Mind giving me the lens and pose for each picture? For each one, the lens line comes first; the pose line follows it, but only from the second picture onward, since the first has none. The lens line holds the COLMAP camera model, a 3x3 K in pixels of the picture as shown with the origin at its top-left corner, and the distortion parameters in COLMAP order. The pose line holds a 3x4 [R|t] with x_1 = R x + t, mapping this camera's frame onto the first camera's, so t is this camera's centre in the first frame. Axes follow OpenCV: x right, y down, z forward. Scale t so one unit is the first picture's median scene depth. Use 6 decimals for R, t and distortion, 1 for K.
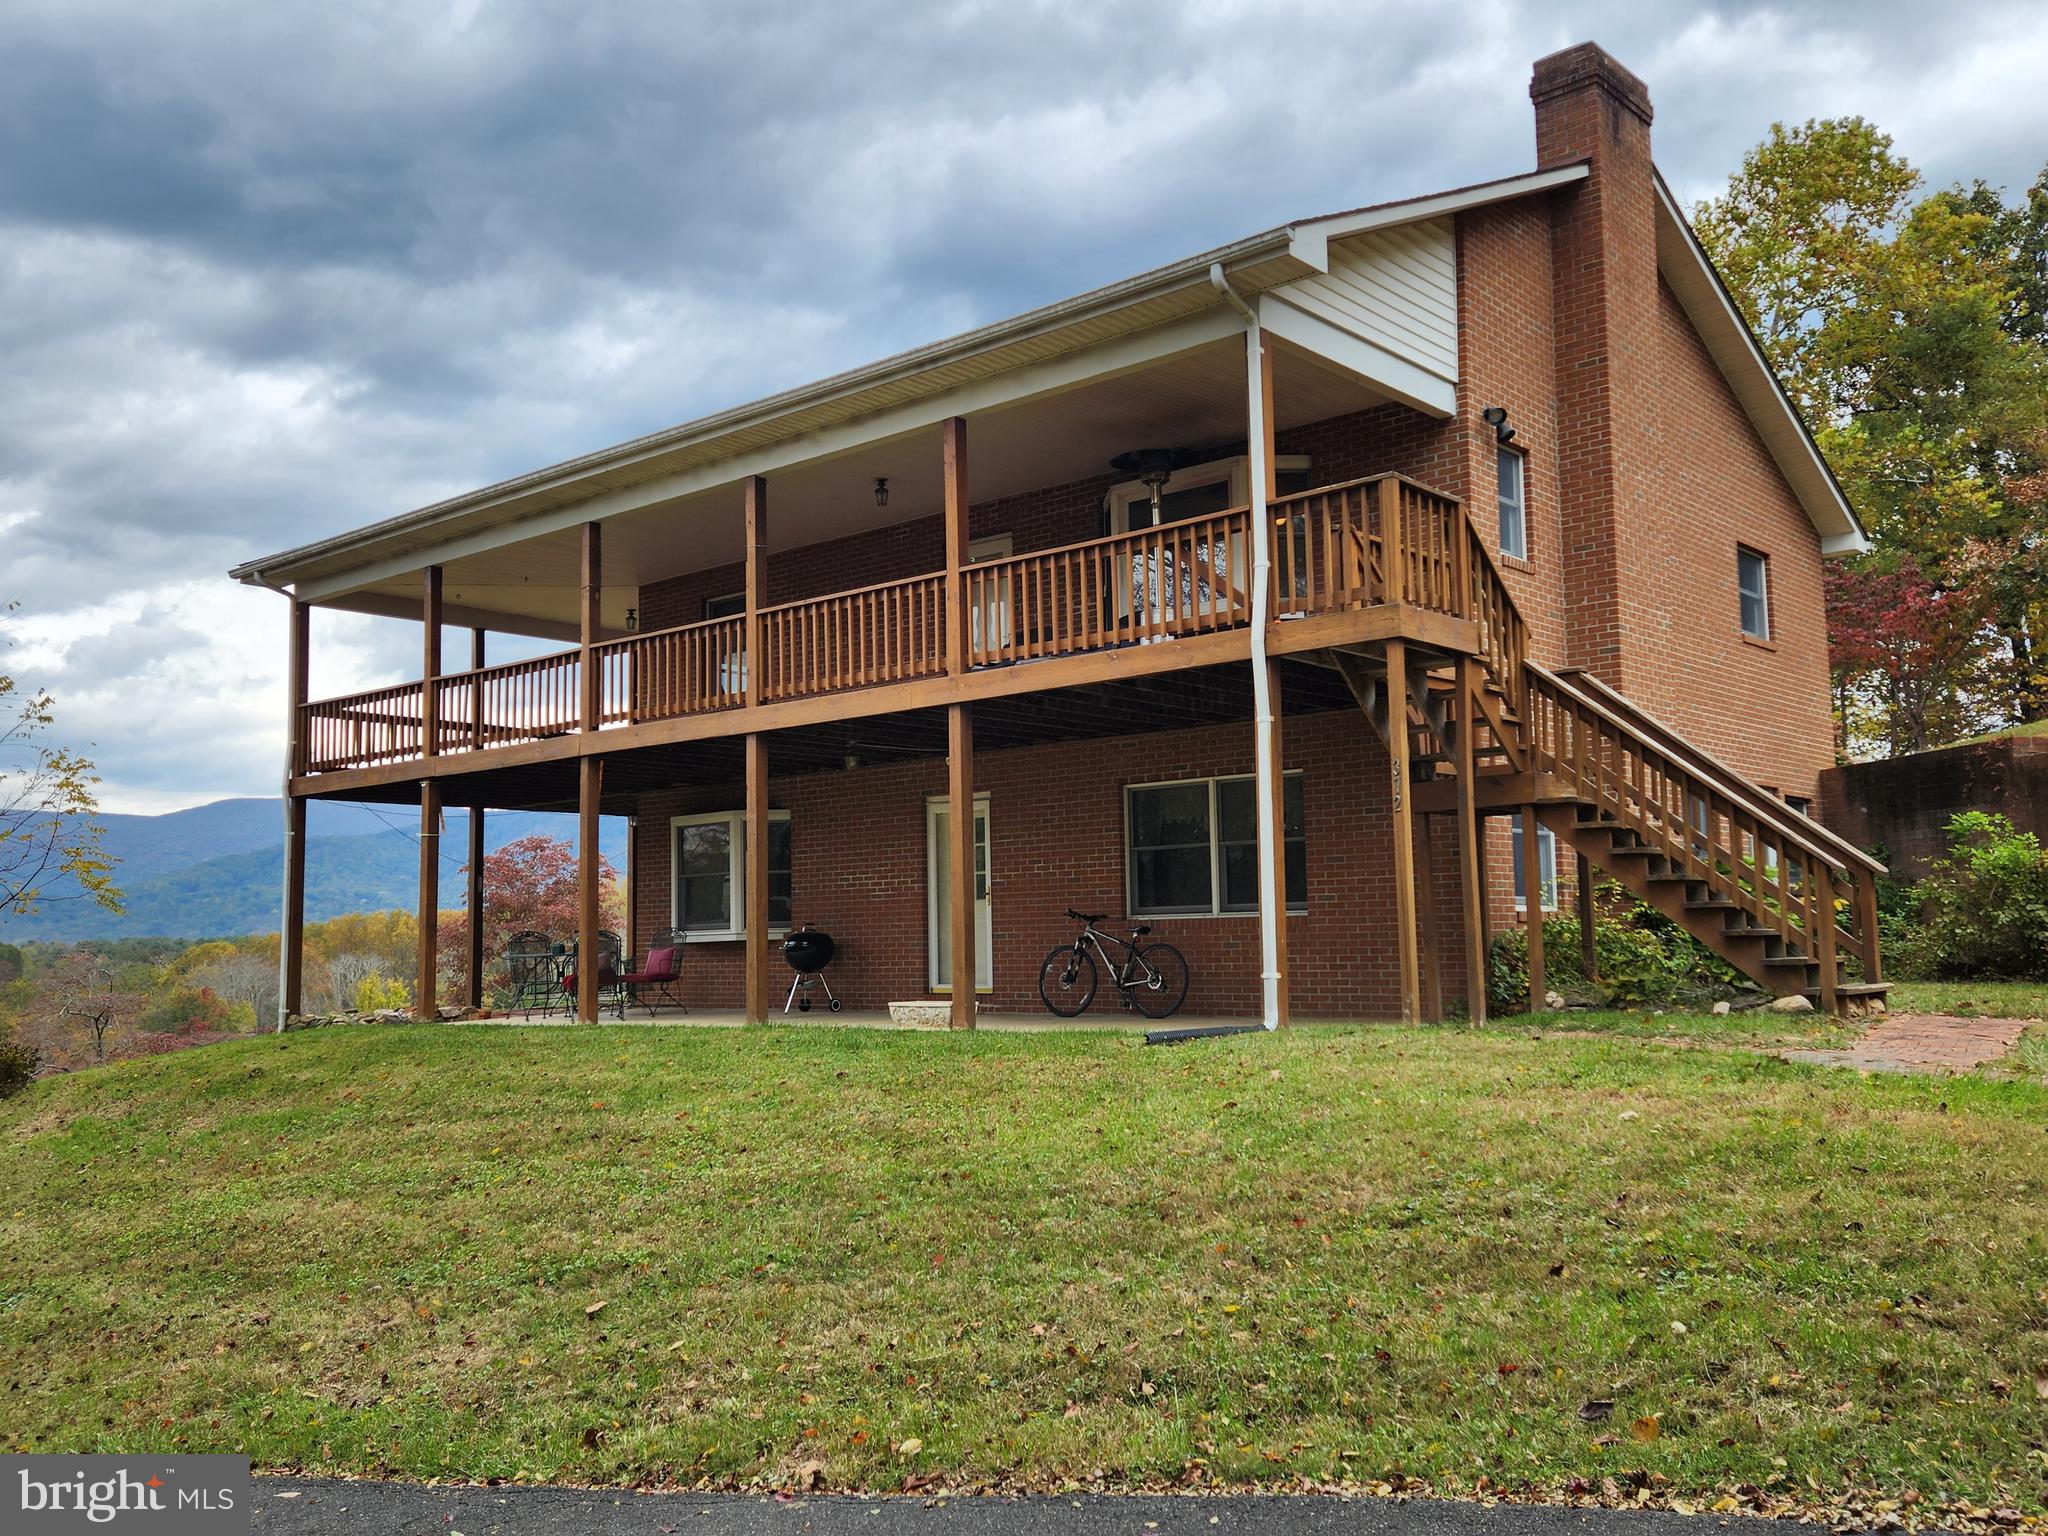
lens RADIAL K [[1420.7, 0, 1064.3], [0, 1420.7, 764.6], [0, 0, 1]] dist [0.076107, -0.065311]
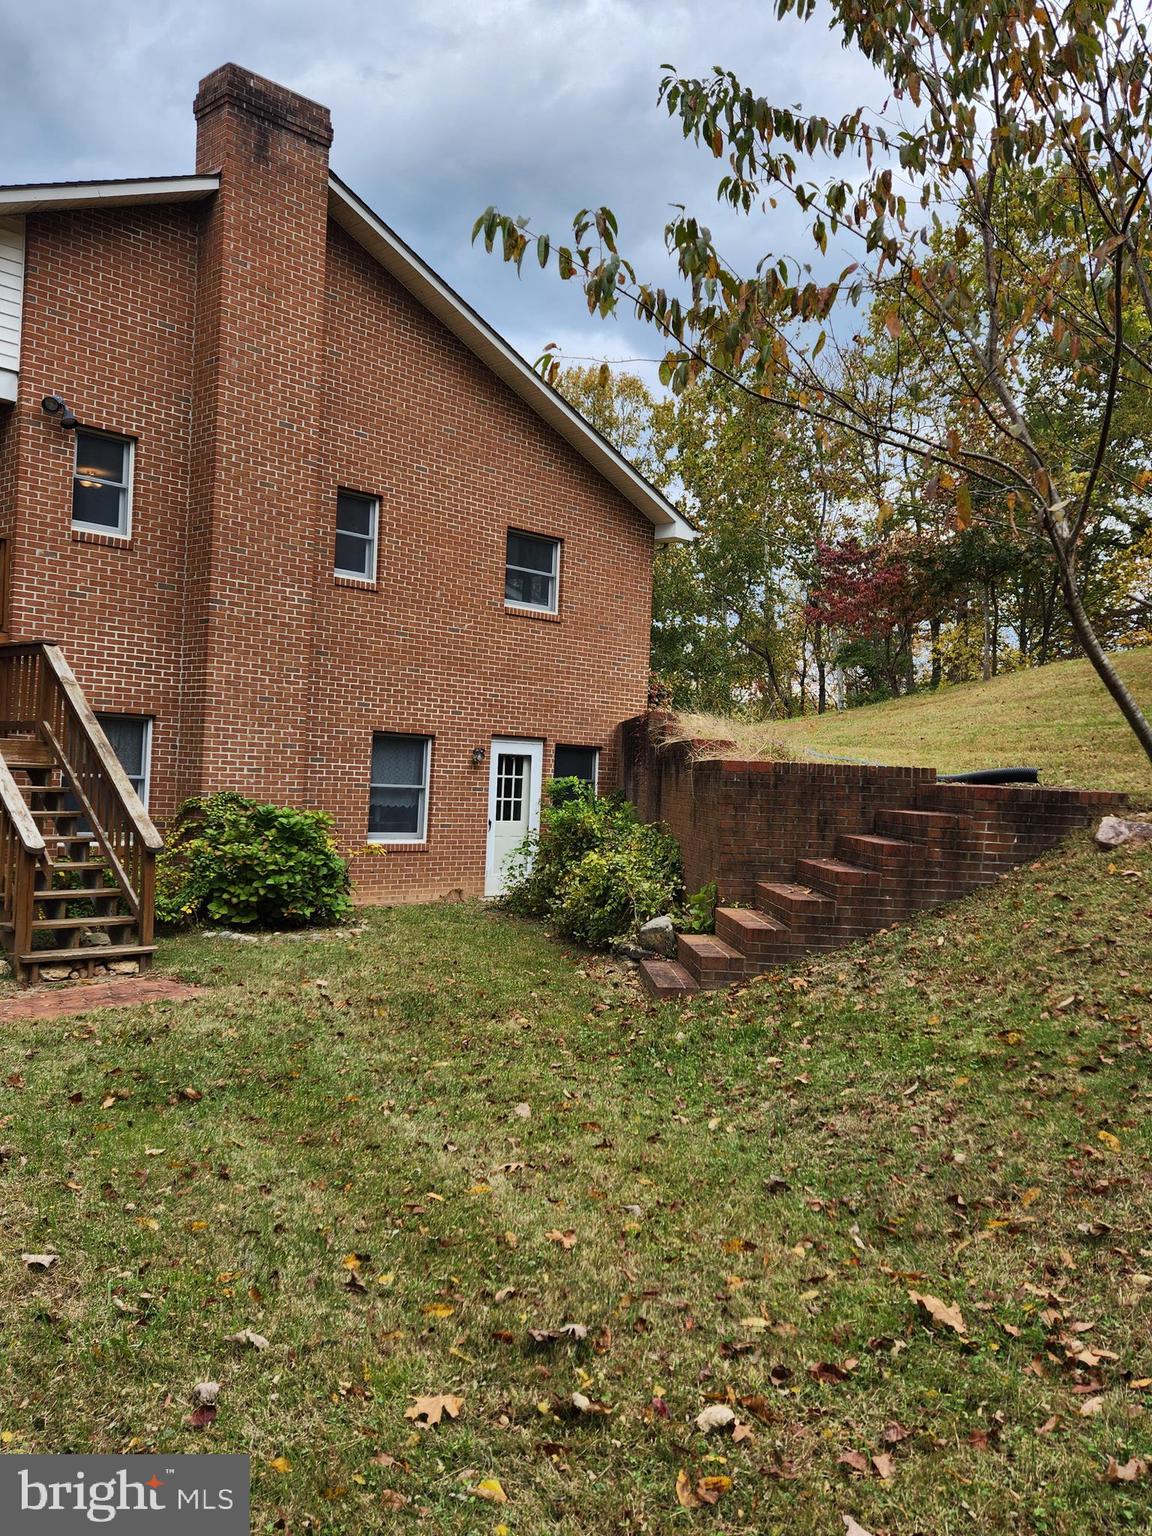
lens RADIAL K [[1065.5, 0, 489.9], [0, 1065.5, 765.0], [0, 0, 1]] dist [0.076107, -0.065311]
pose [[0.997267, 0.070590, -0.021812, 0.639575], [-0.068309, 0.993426, 0.091865, -0.063985], [0.028153, -0.090124, 0.995533, 0.146857]]
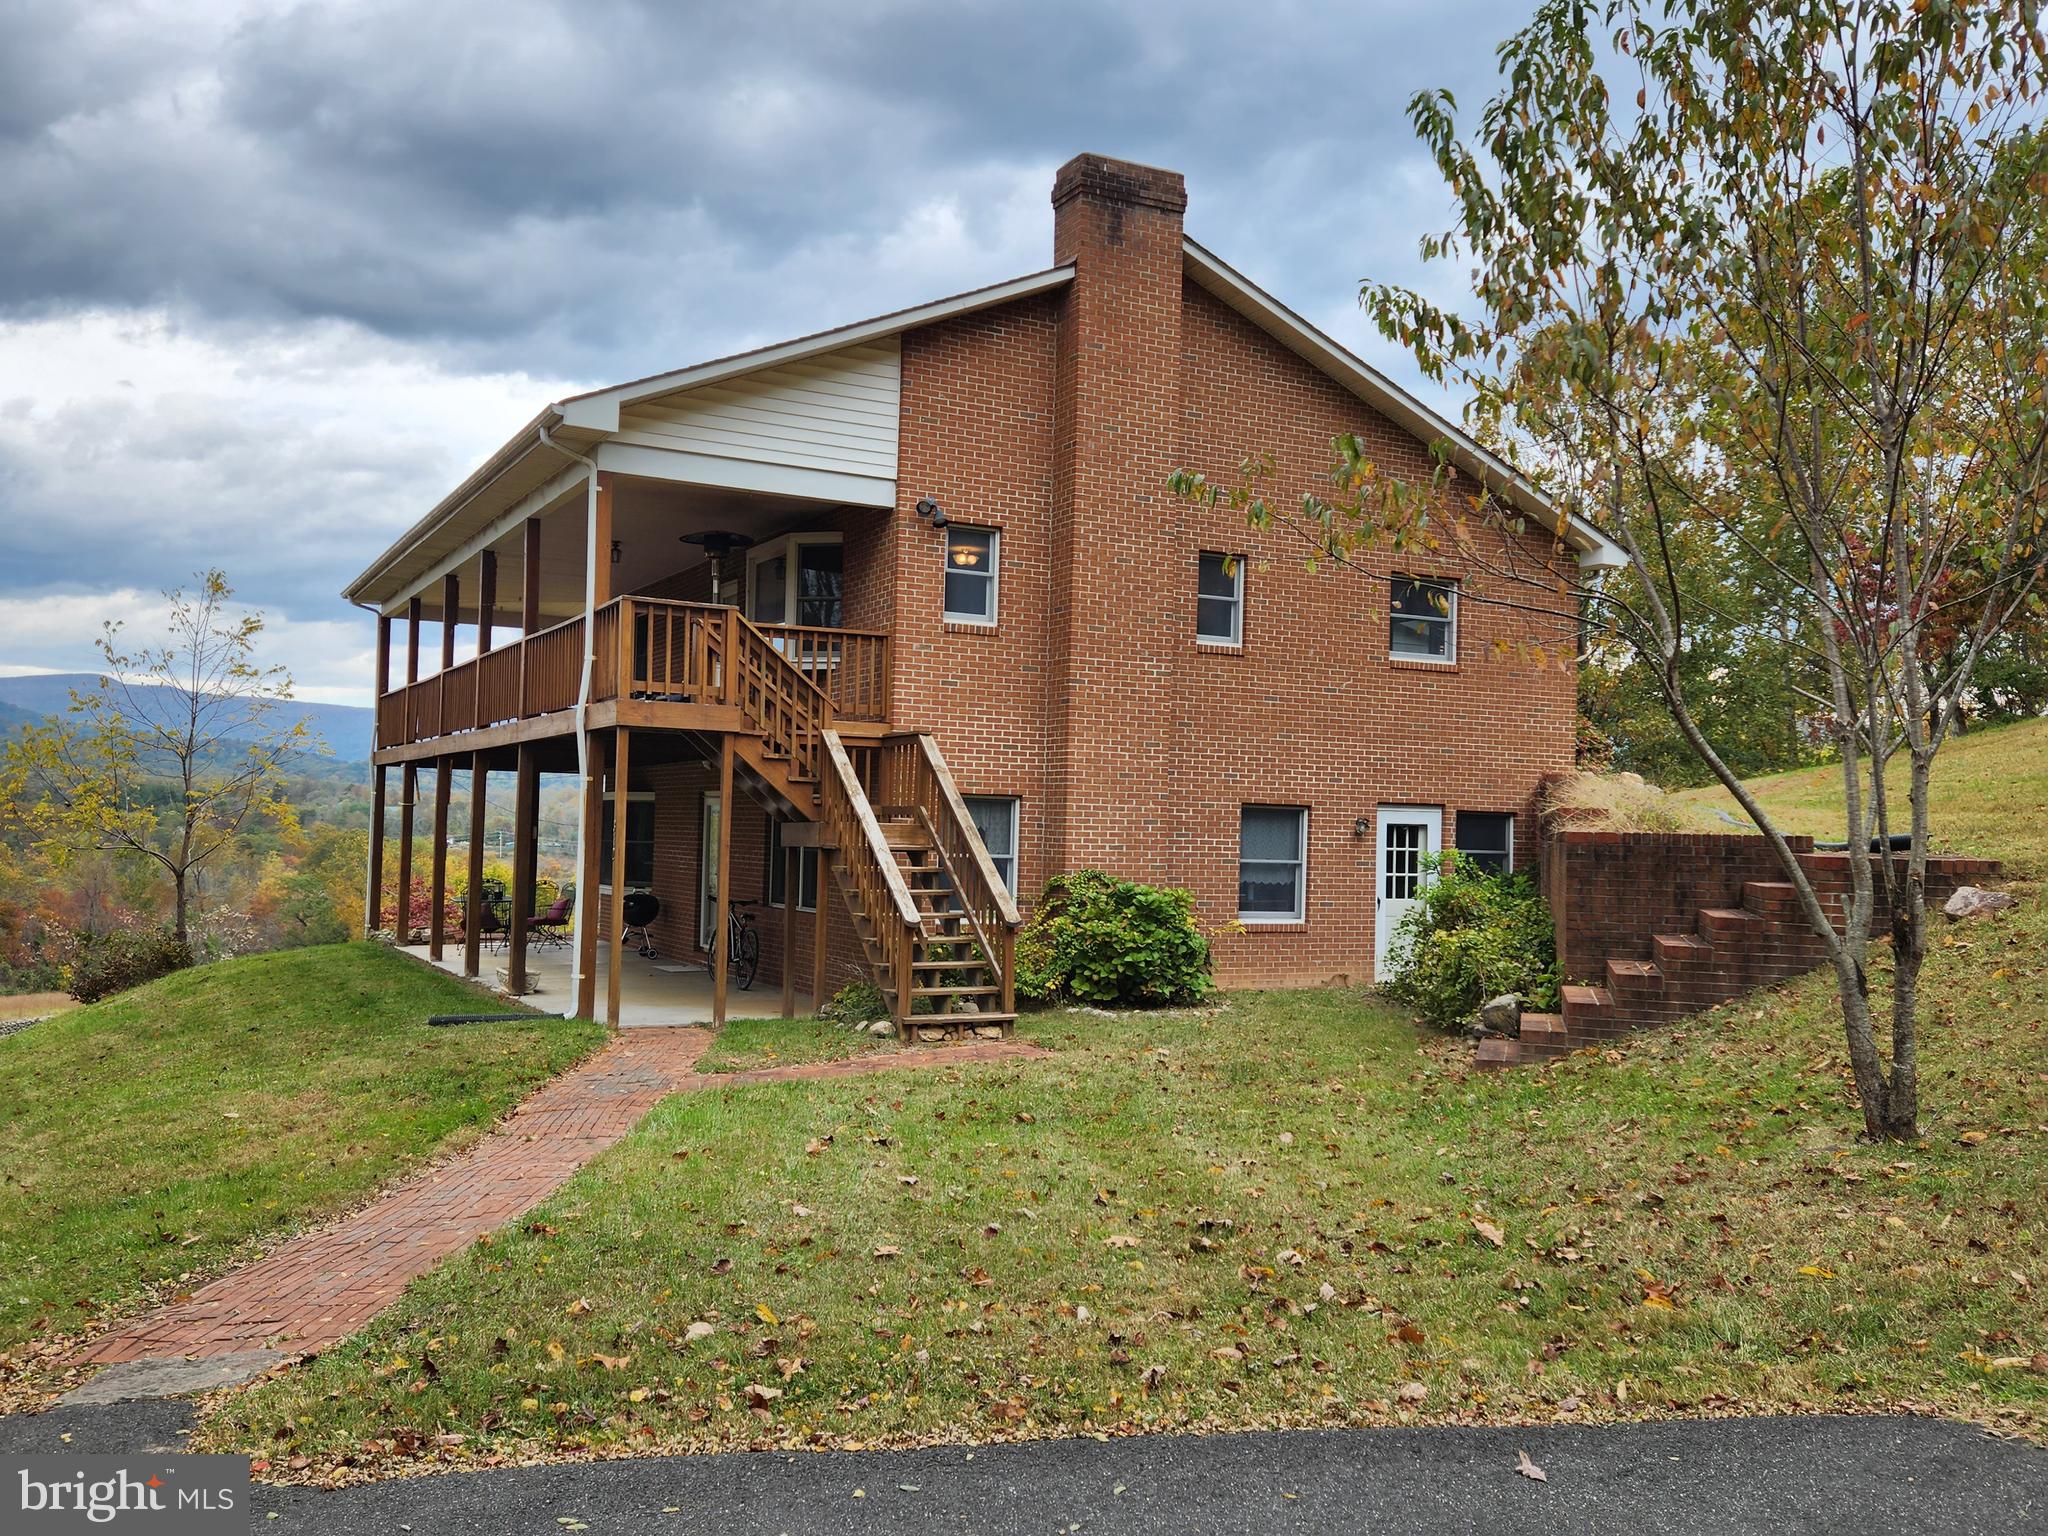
lens RADIAL K [[1420.7, 0, 1064.3], [0, 1420.7, 764.6], [0, 0, 1]] dist [0.076107, -0.065311]
pose [[0.946141, 0.034586, -0.321903, 0.750967], [-0.016461, 0.998131, 0.058859, -0.098572], [0.323337, -0.050390, 0.944941, -0.074632]]
